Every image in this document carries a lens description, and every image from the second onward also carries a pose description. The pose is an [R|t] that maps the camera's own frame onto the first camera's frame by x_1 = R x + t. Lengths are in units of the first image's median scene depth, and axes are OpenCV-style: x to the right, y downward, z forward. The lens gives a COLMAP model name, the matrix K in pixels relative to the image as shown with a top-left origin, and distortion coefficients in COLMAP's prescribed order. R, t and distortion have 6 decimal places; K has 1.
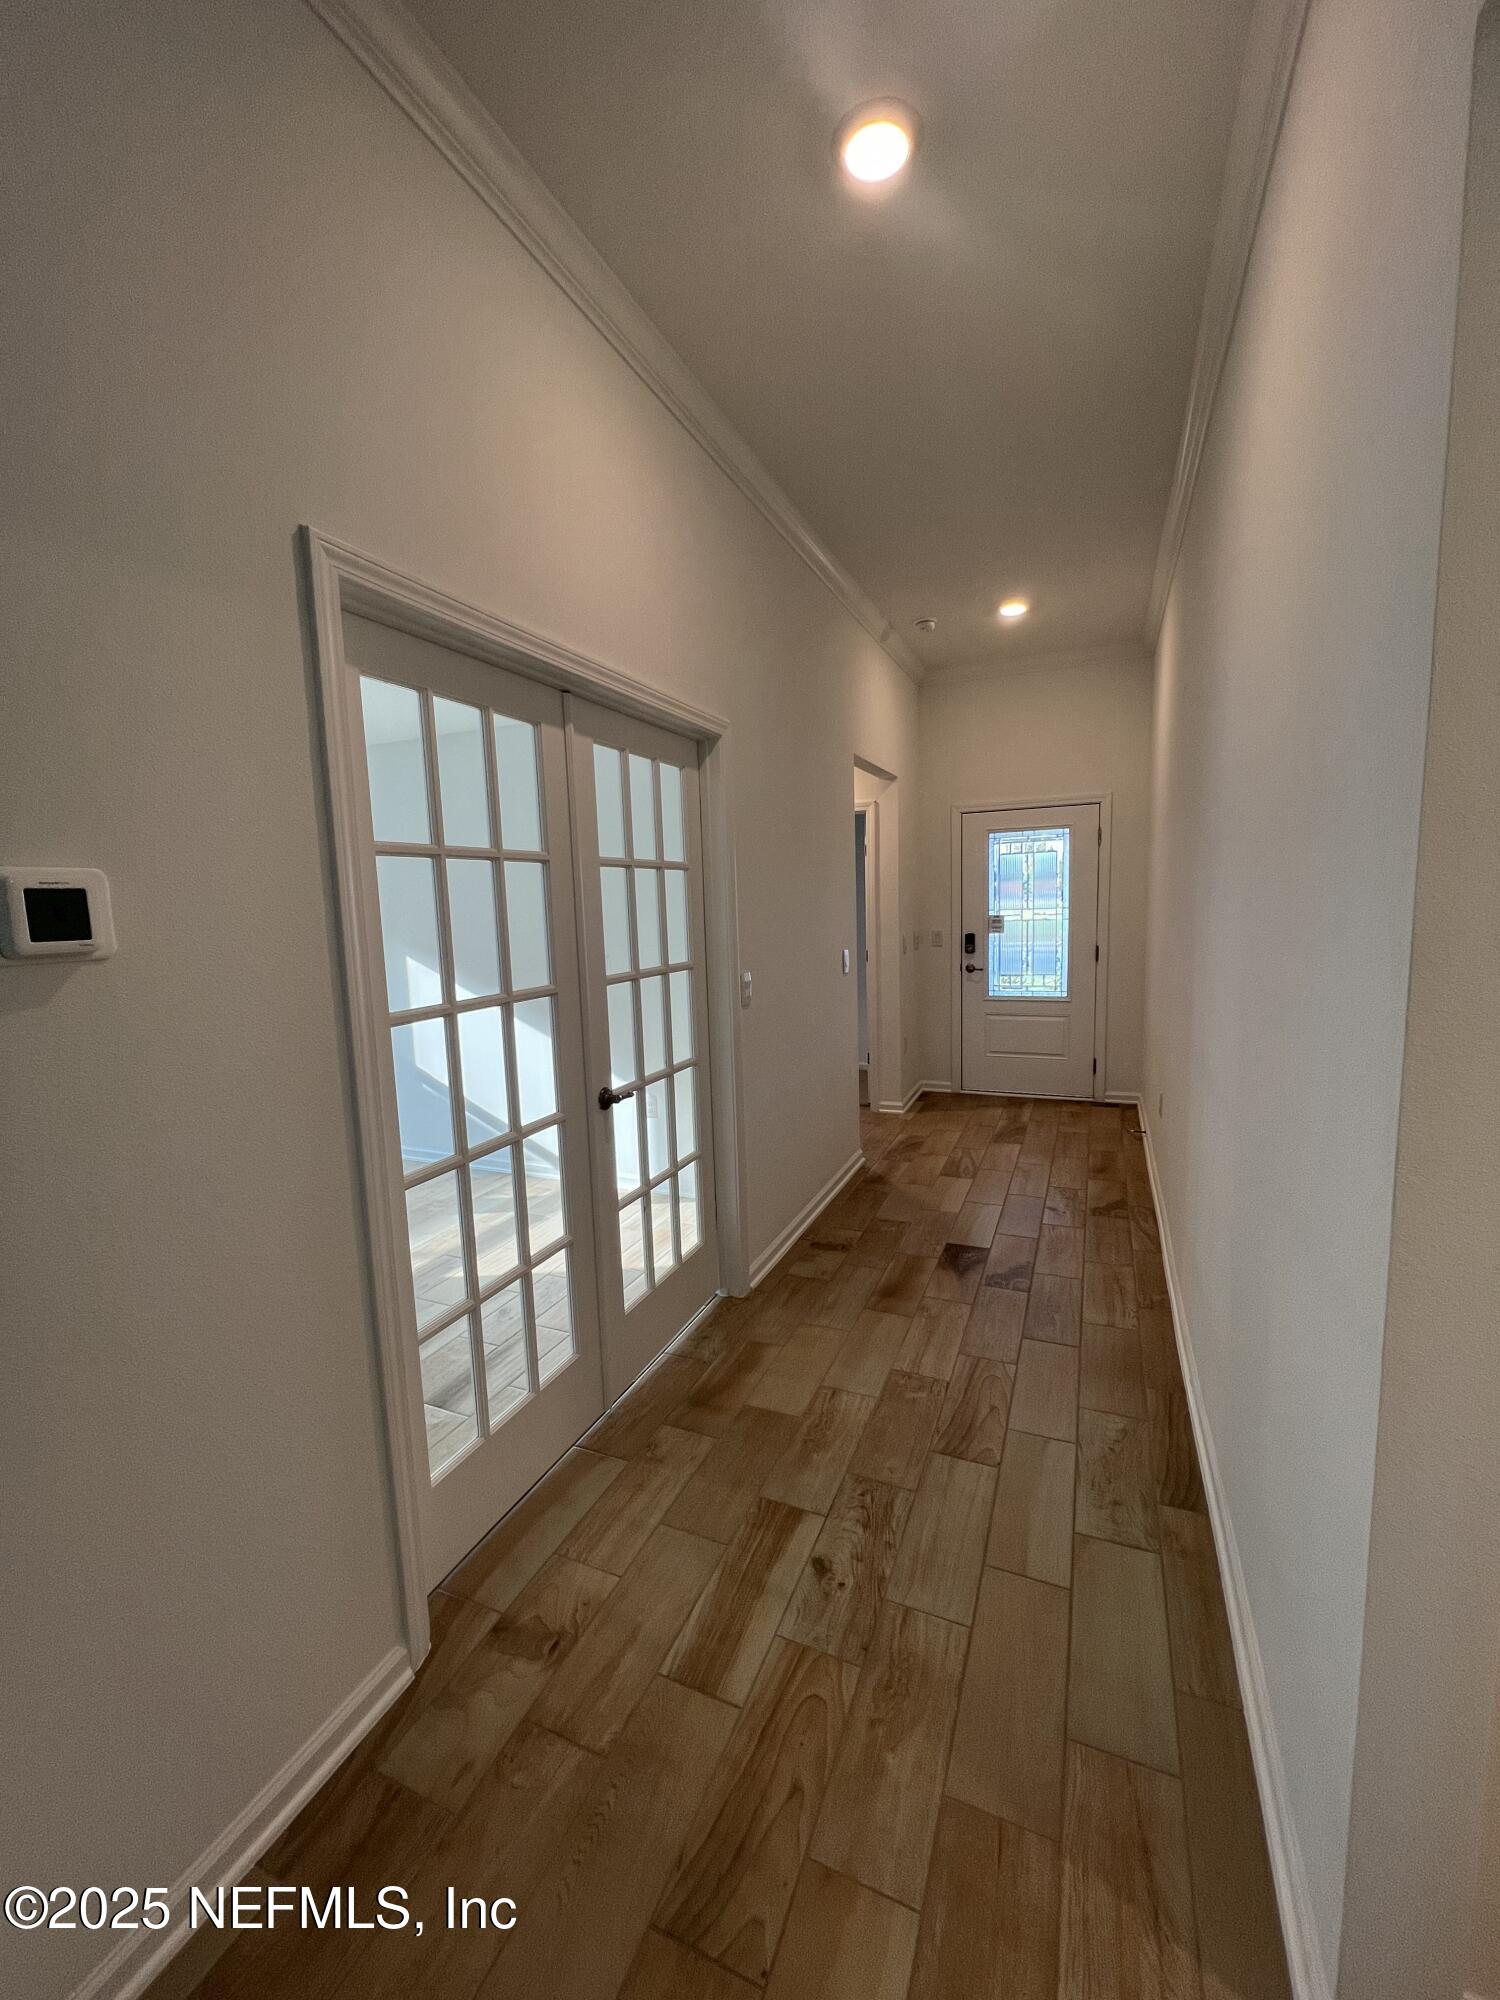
lens RADIAL K [[794.7, 0, 746.9], [0, 794.7, 989.4], [0, 0, 1]] dist [0.003411, 0.000123]
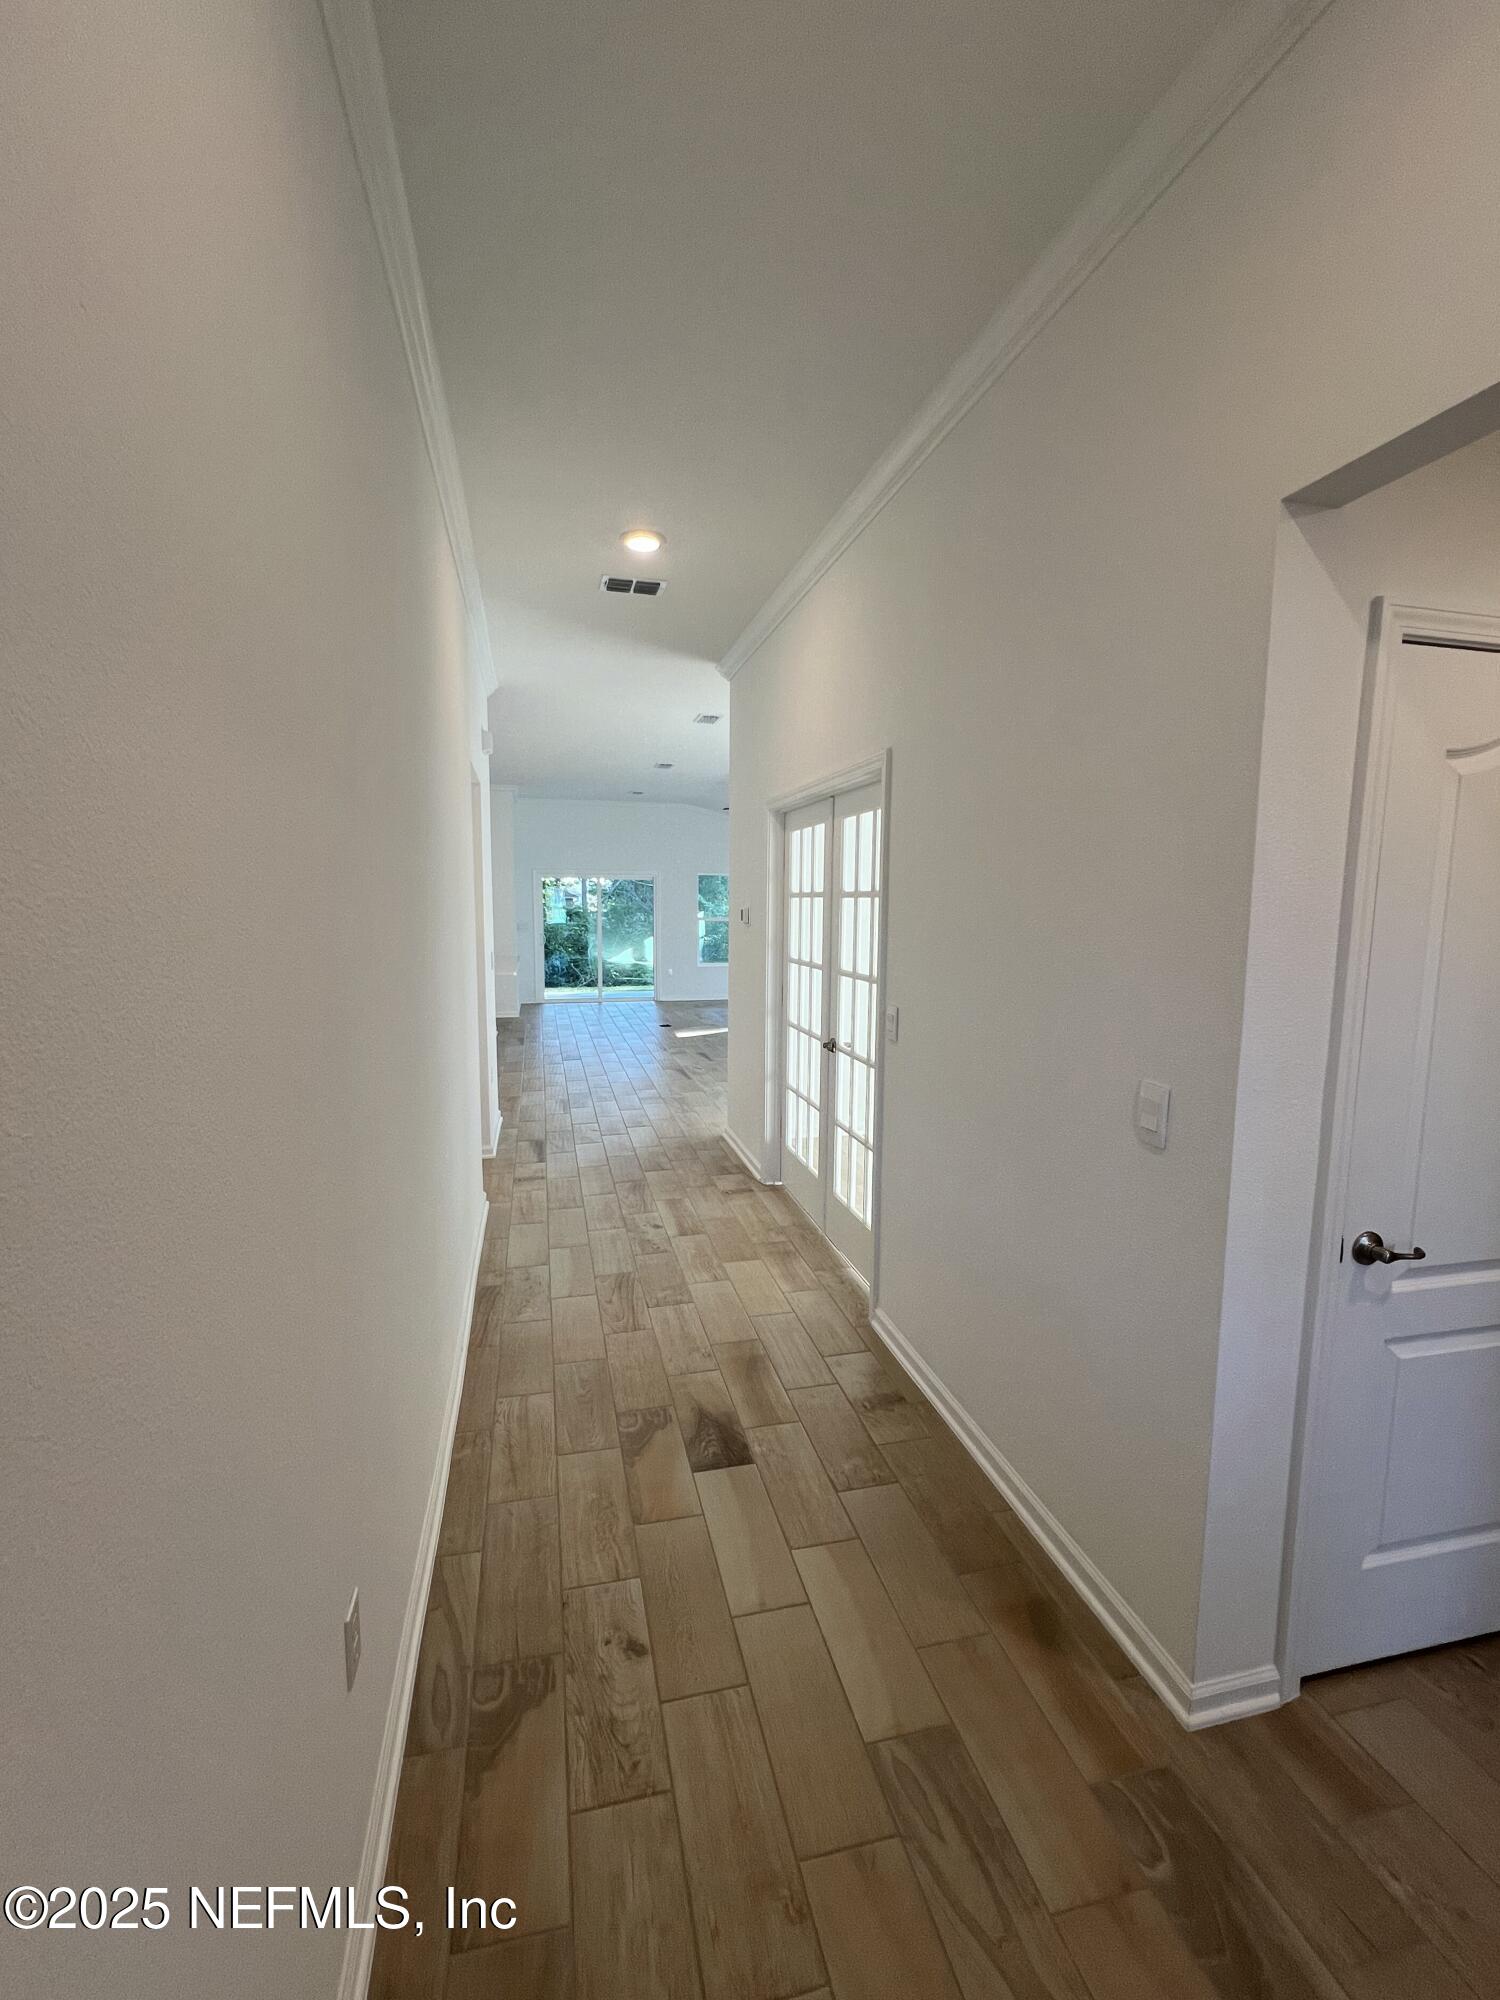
lens RADIAL K [[794.7, 0, 751.4], [0, 794.7, 1009.4], [0, 0, 1]] dist [0.003411, 0.000123]
pose [[-0.778877, 0.109827, -0.617485, 0.892135], [-0.051543, 0.970009, 0.237542, -0.291861], [0.625055, 0.216843, -0.749857, 2.030600]]
